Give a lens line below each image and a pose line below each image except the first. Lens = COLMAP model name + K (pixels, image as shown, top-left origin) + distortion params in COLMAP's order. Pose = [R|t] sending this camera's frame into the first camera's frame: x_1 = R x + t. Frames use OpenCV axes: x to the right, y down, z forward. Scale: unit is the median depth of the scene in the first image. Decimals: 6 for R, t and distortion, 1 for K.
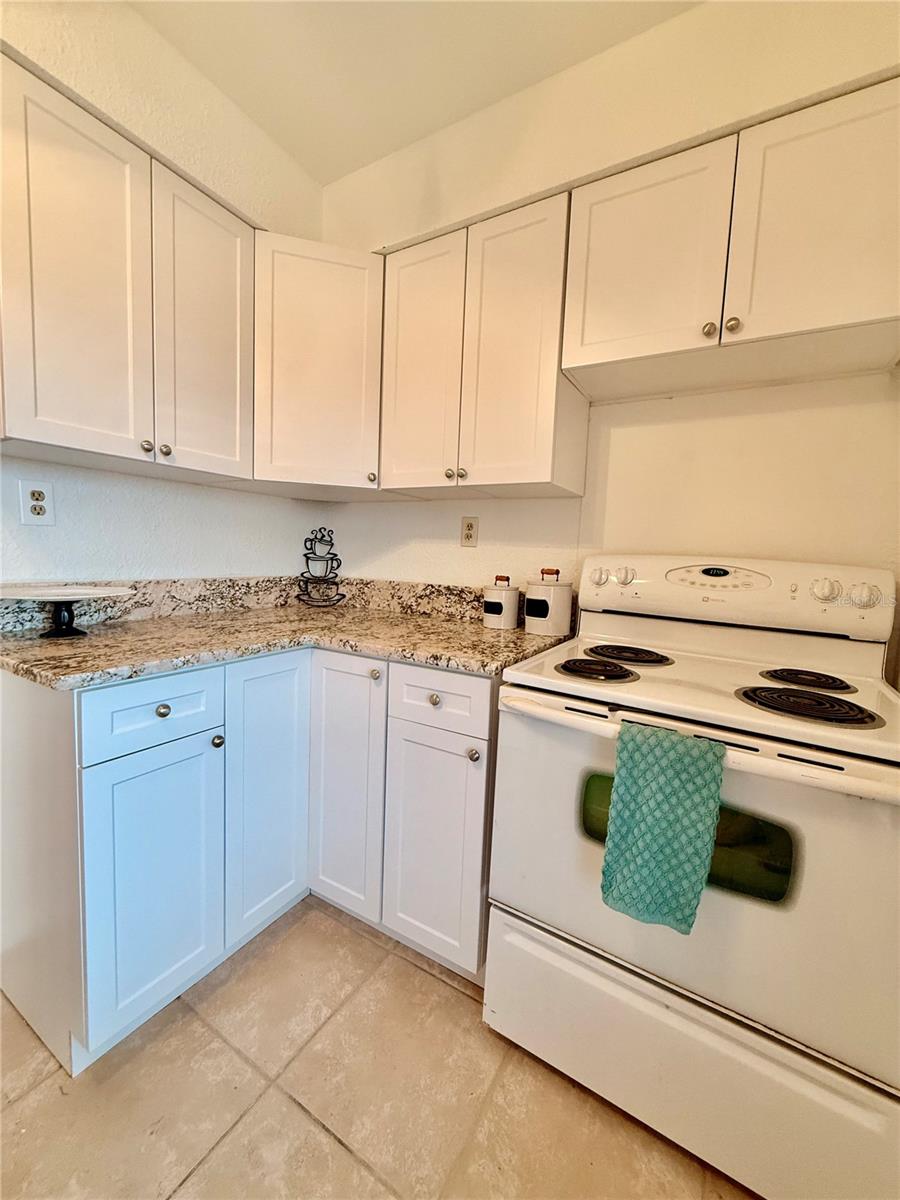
lens RADIAL K [[478.3, 0, 449.9], [0, 478.3, 595.1], [0, 0, 1]] dist [0.001080, -0.000208]
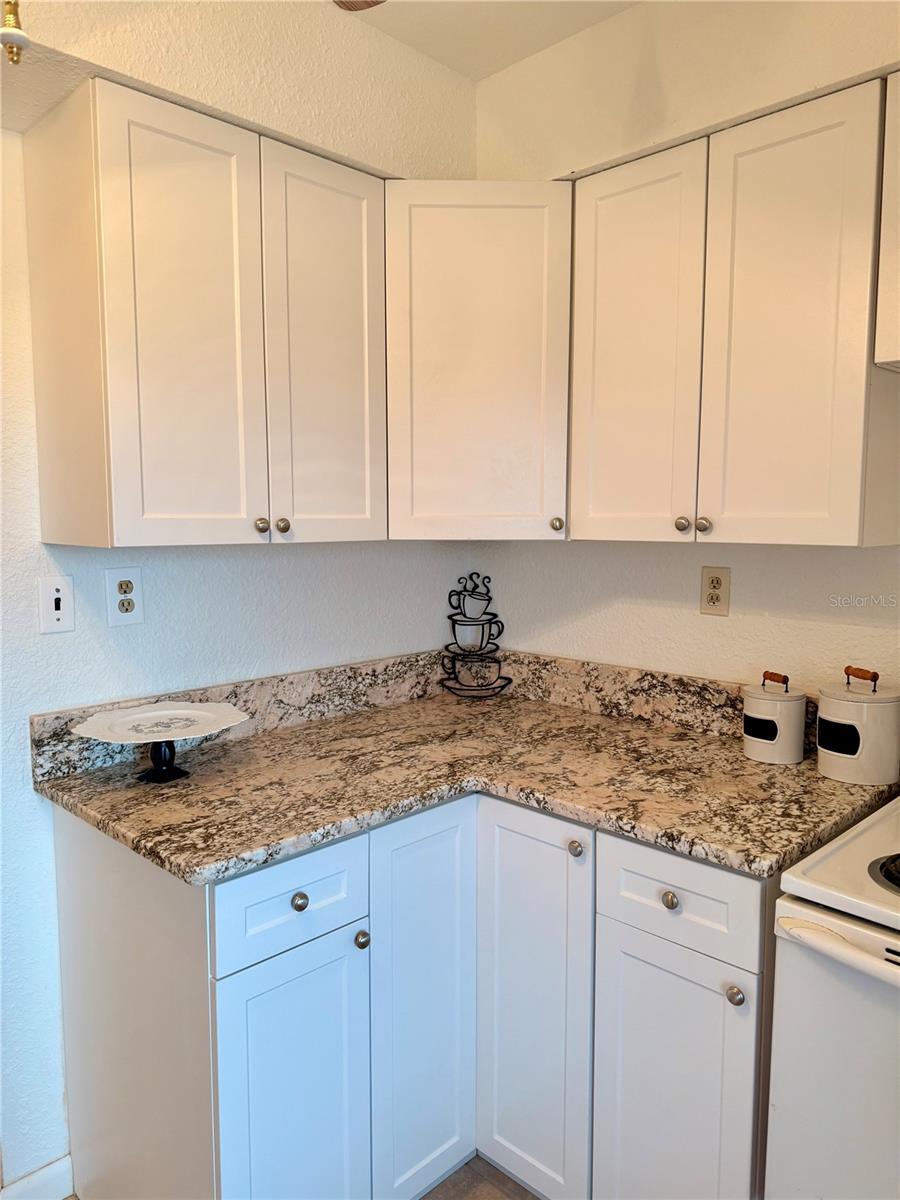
lens RADIAL K [[863.2, 0, 446.3], [0, 863.2, 571.6], [0, 0, 1]] dist [0.127821, -0.170393]
pose [[0.969534, -0.016310, -0.244413, -0.022893], [0.017868, 0.999832, 0.004159, -0.201506], [0.244304, -0.008399, 0.969662, -0.199628]]
